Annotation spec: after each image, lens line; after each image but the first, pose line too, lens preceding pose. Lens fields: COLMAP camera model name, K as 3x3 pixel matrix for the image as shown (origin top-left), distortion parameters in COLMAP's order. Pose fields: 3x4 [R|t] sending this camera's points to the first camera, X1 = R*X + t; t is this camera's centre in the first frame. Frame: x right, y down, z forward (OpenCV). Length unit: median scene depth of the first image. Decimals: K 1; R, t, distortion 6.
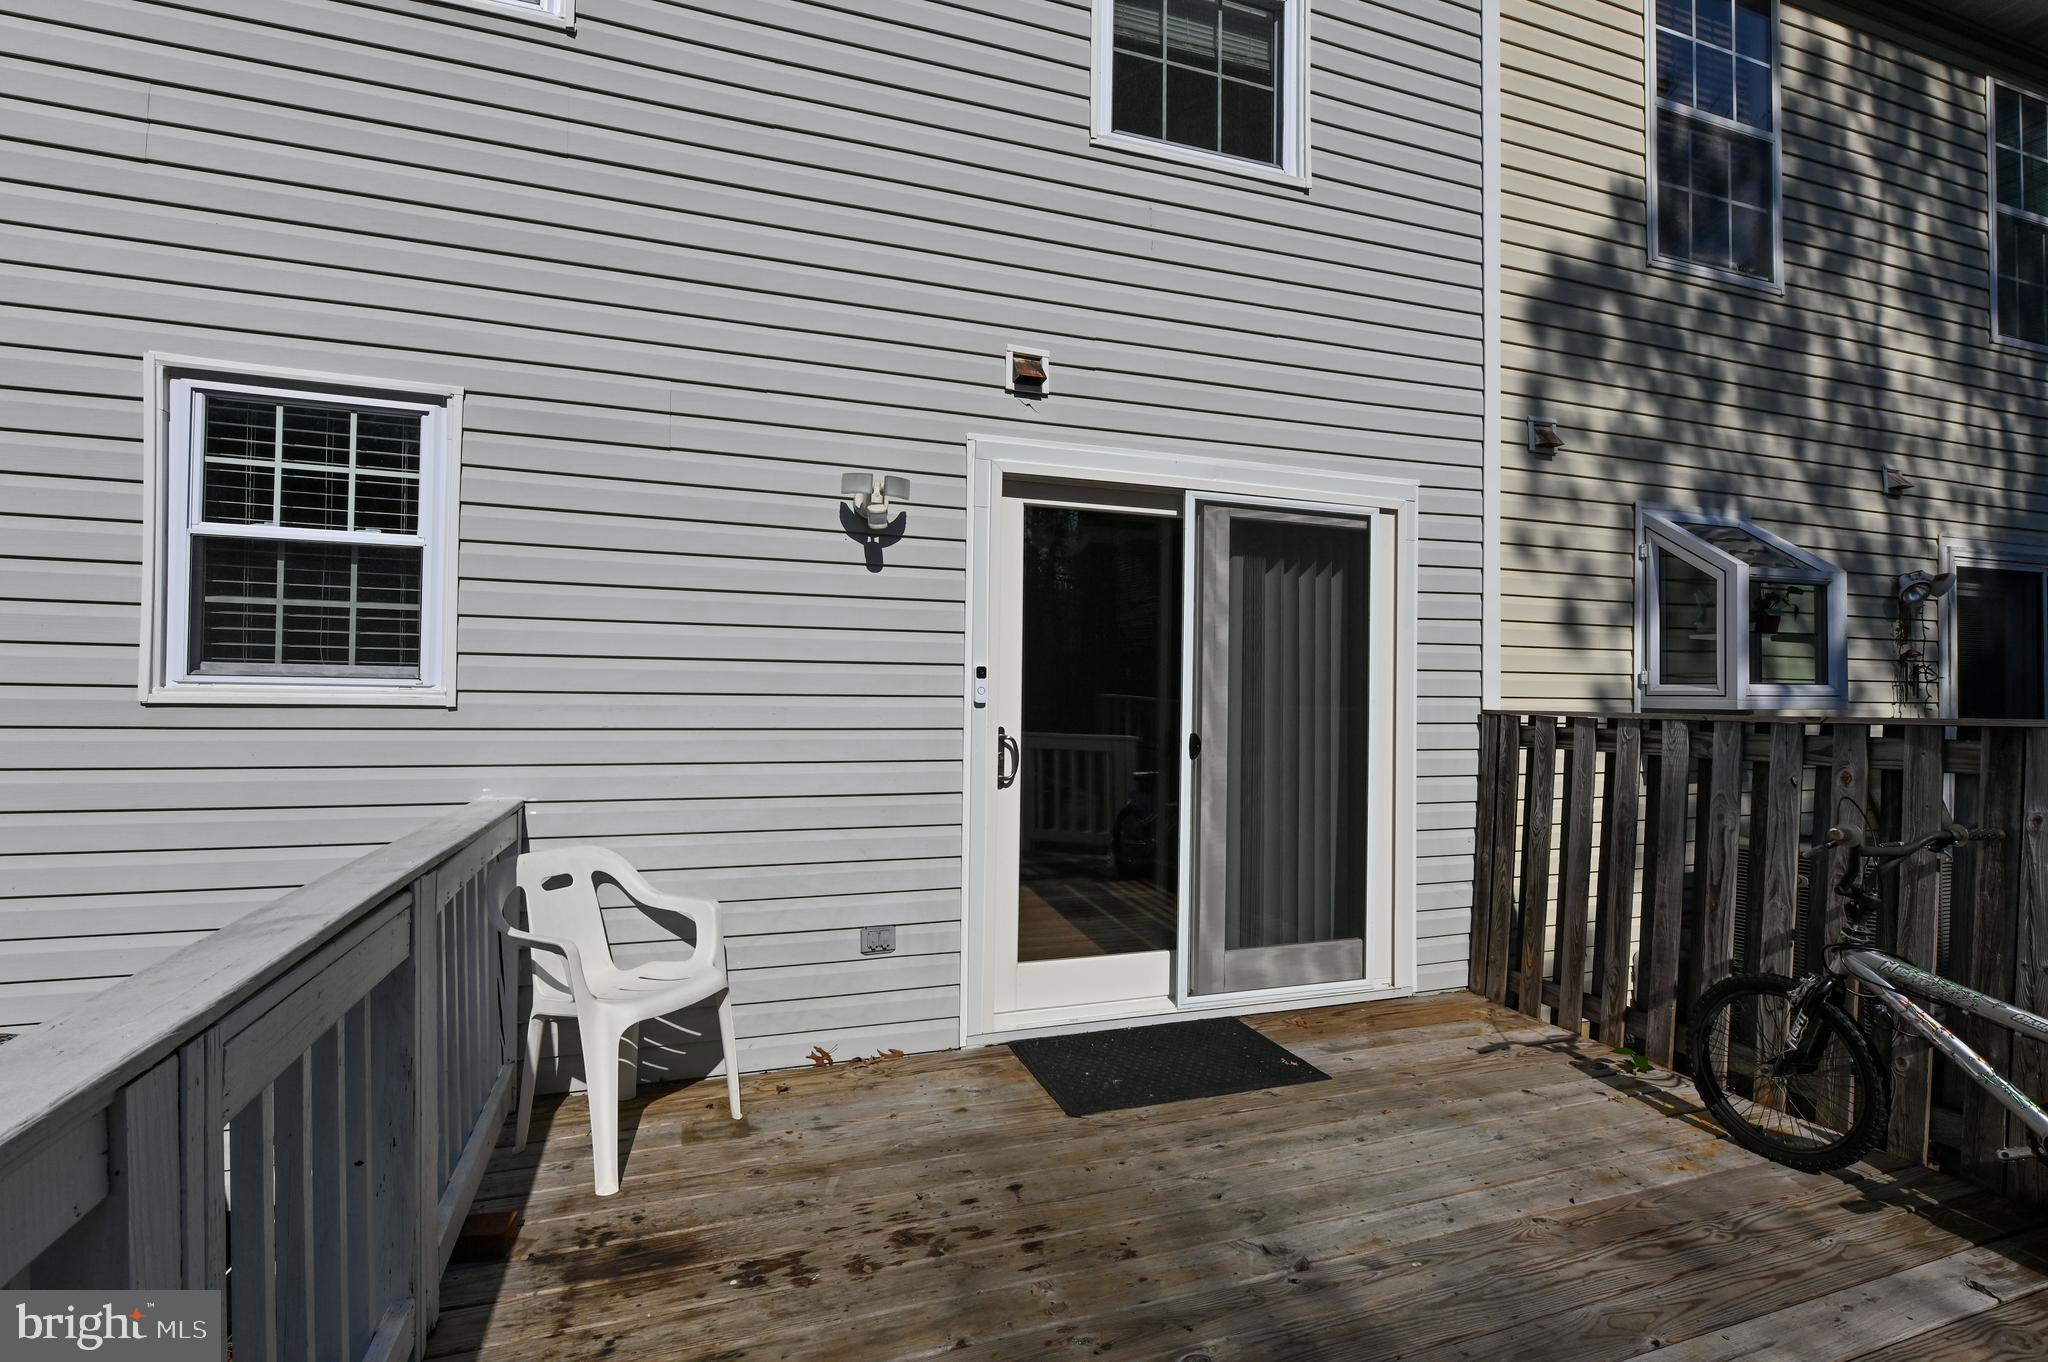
lens RADIAL K [[961.0, 0, 1023.1], [0, 961.0, 680.4], [0, 0, 1]] dist [0.013072, -0.000424]
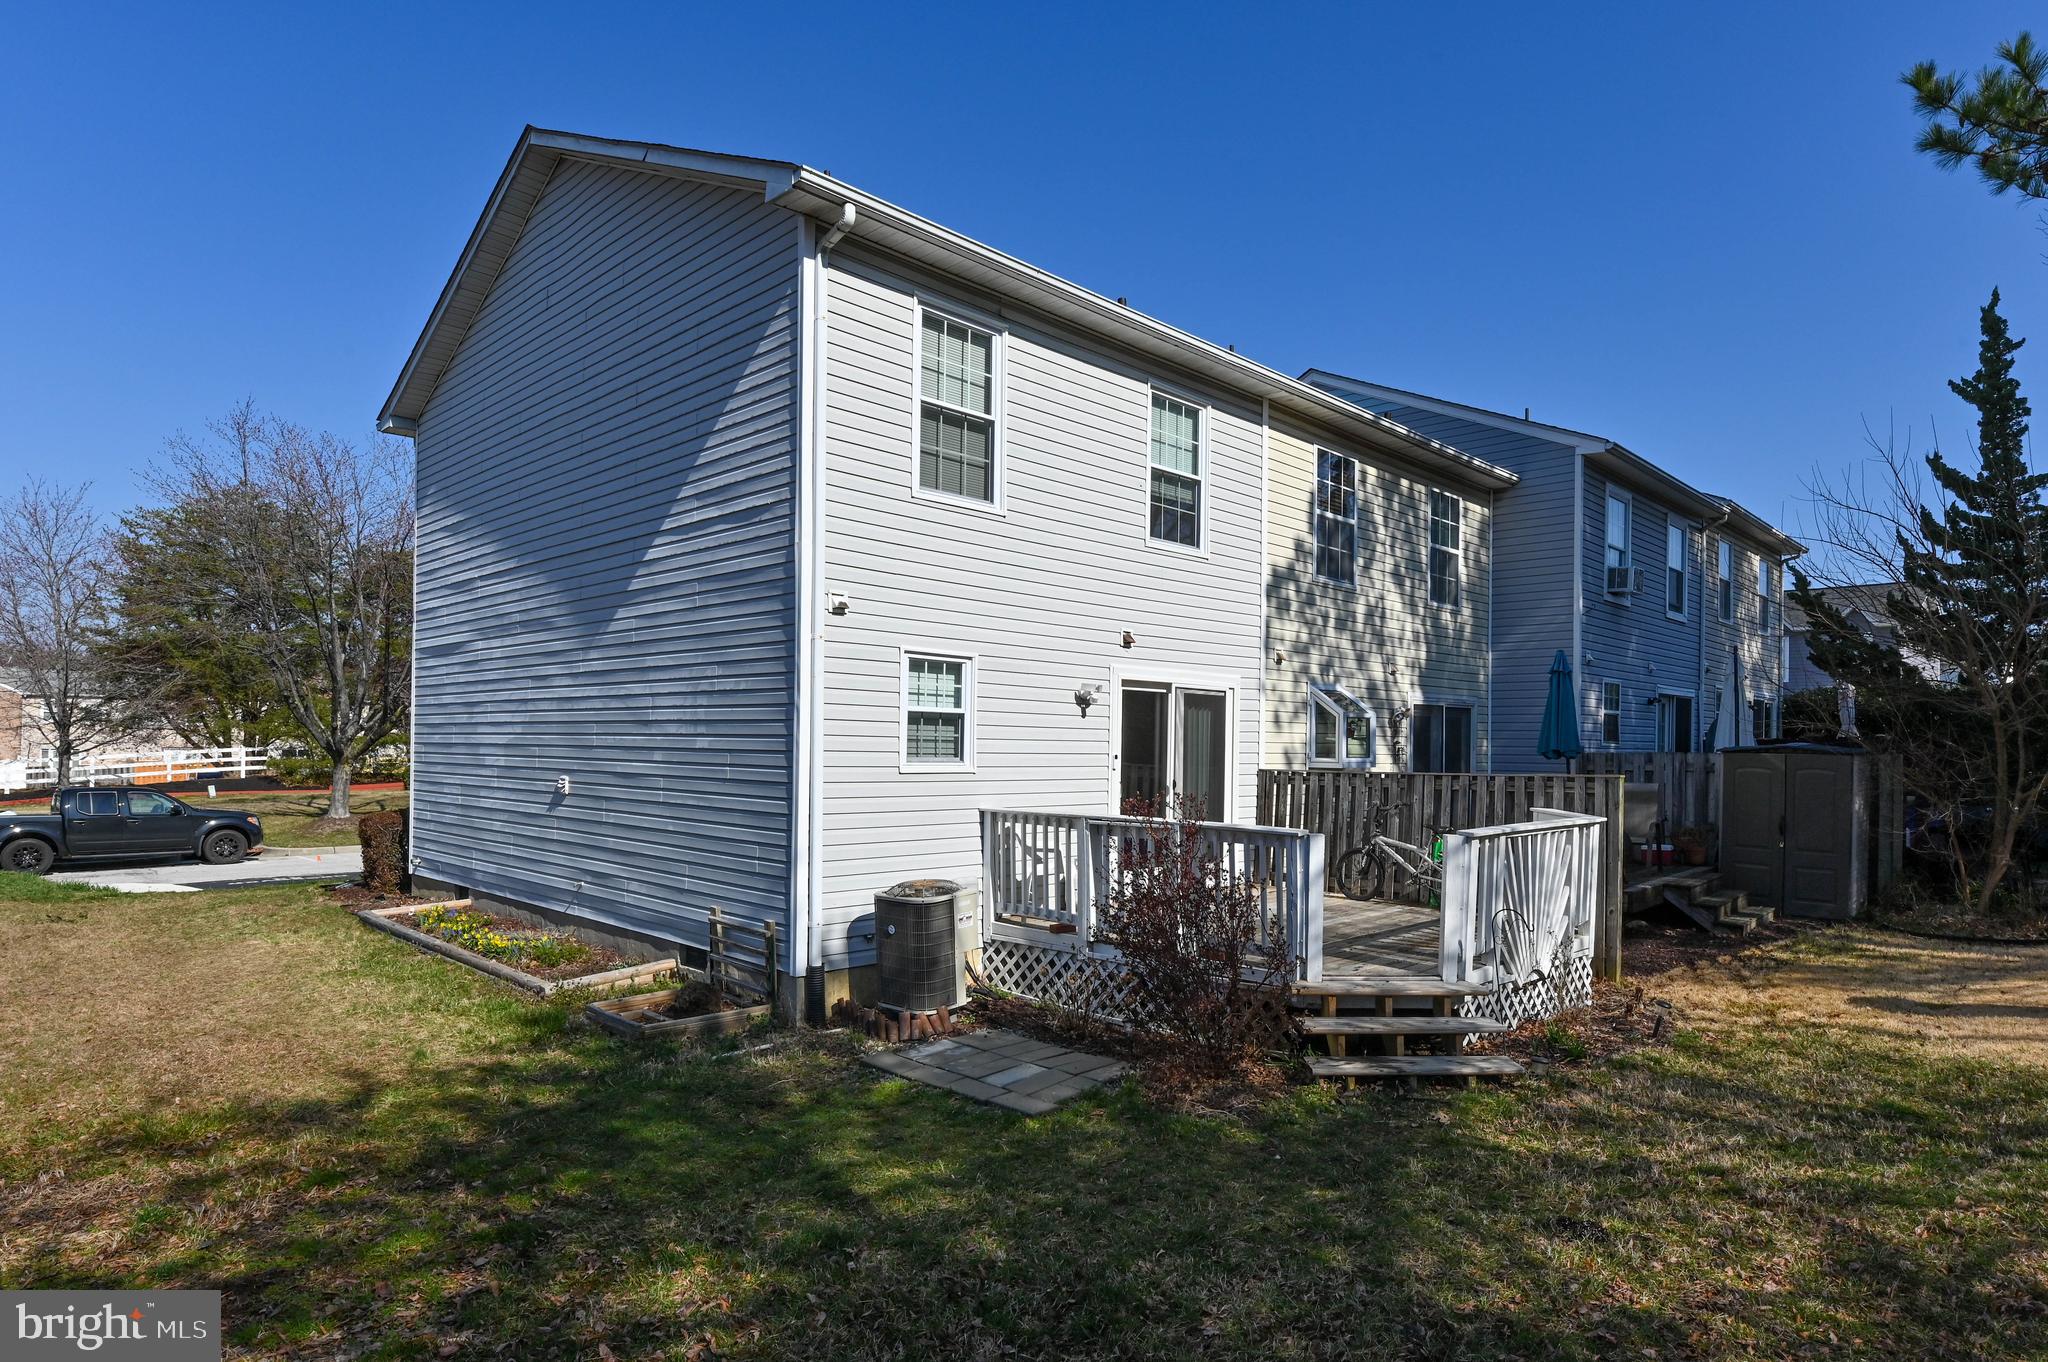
lens RADIAL K [[1144.3, 0, 1088.4], [0, 1144.3, 743.7], [0, 0, 1]] dist [0.024954, 0.000534]
pose [[0.889196, -0.000512, 0.457527, -1.380299], [-0.006515, 0.999884, 0.013782, -0.077662], [-0.457481, -0.015236, 0.889089, -1.544008]]
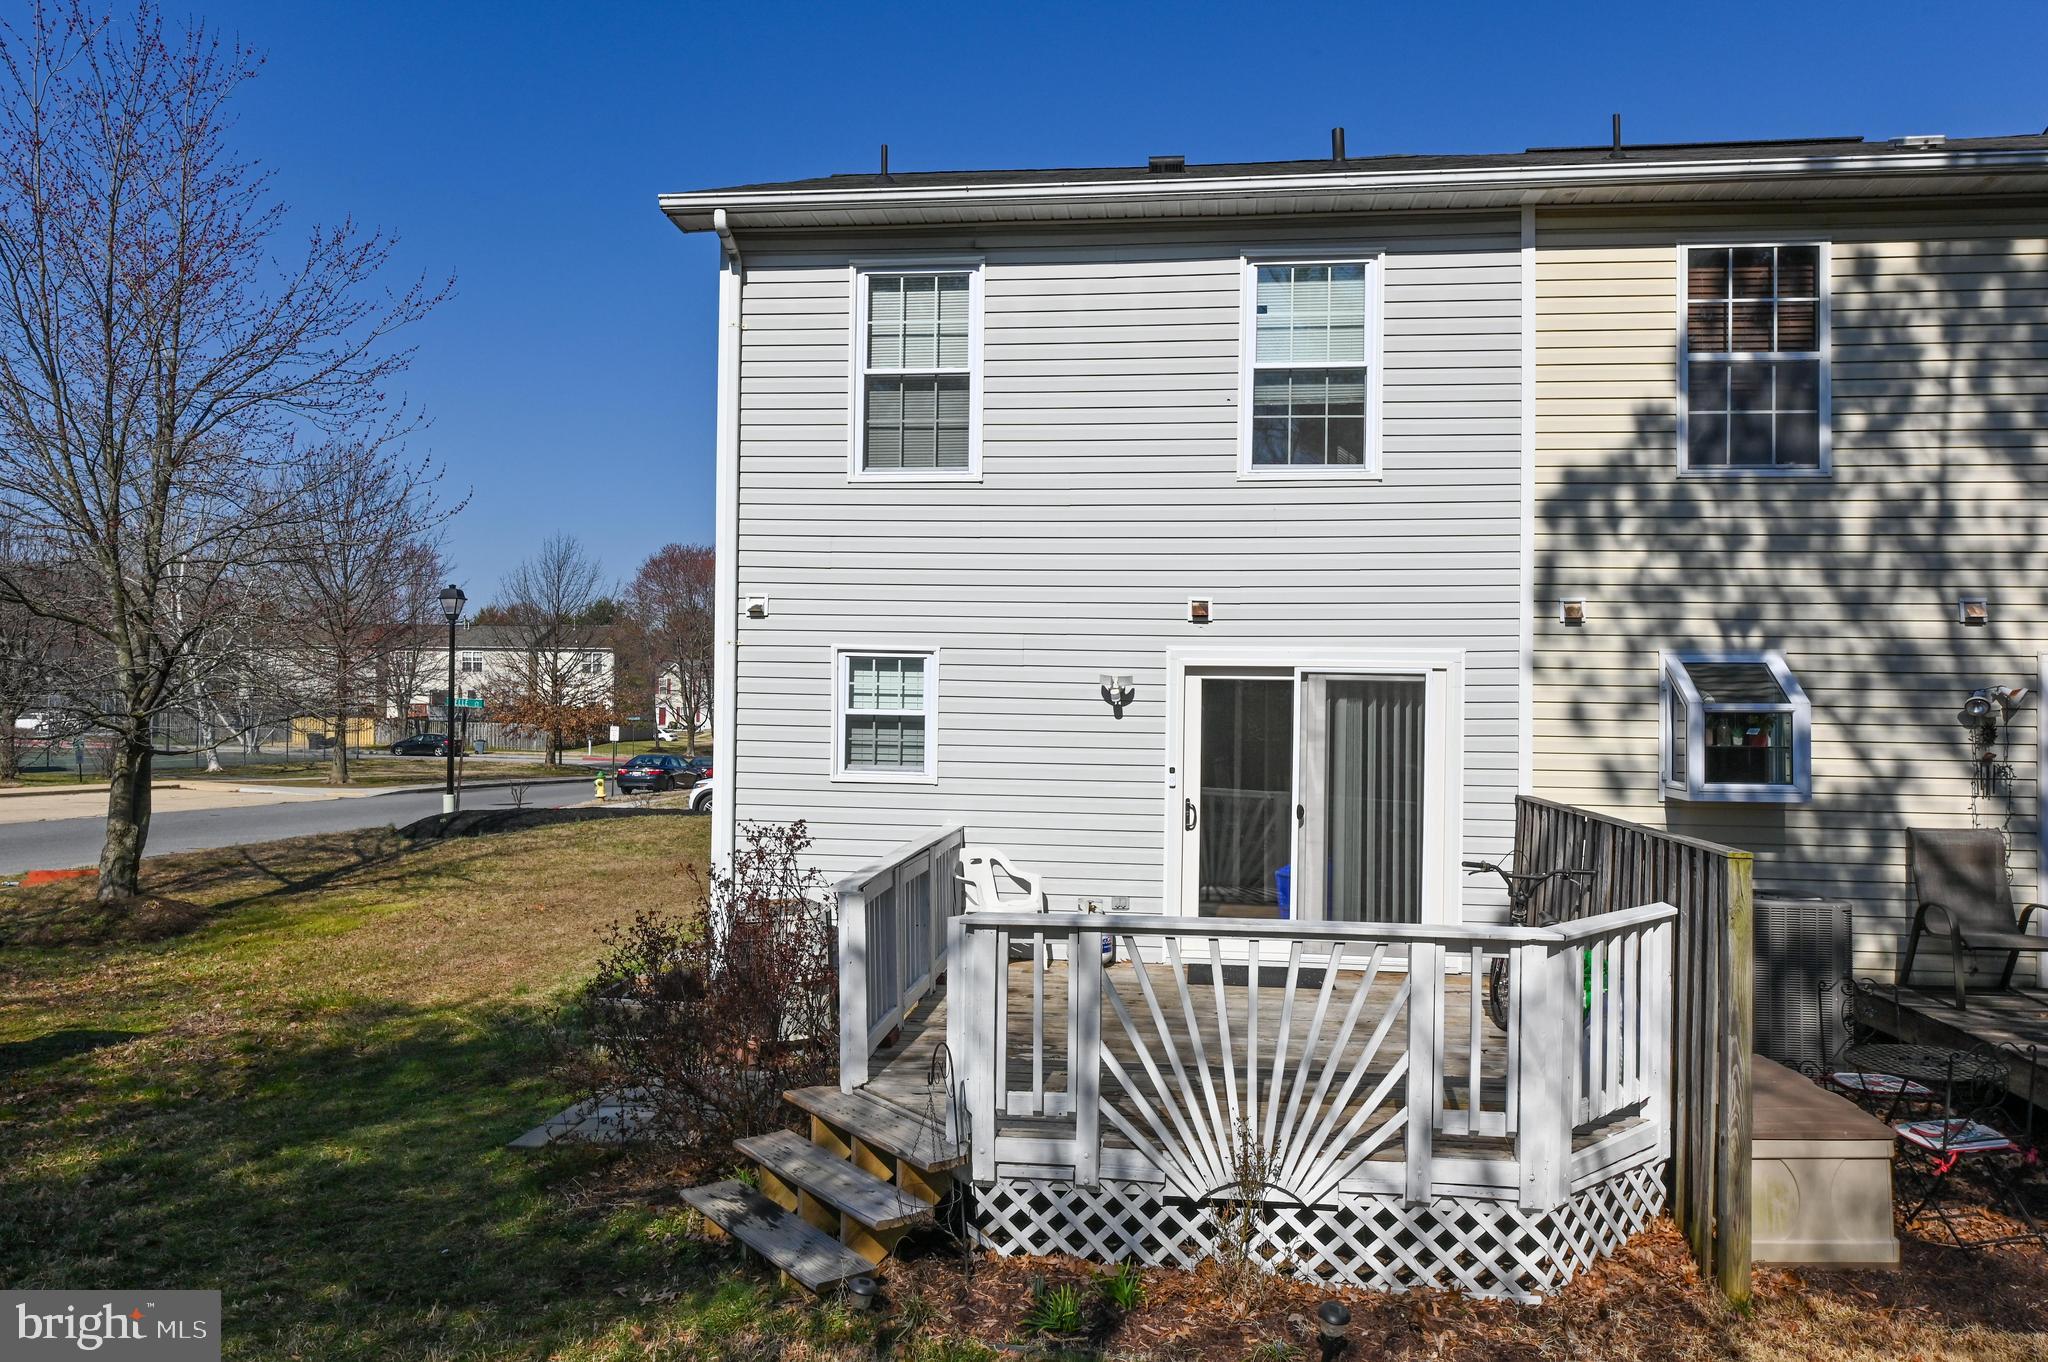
lens RADIAL K [[1325.0, 0, 1025.9], [0, 1325.0, 693.9], [0, 0, 1]] dist [-0.001131, -0.002798]
pose [[0.899000, -0.002661, -0.437941, 0.779429], [0.003340, 0.999994, 0.000780, -0.149511], [0.437936, -0.002164, 0.899003, -1.382473]]
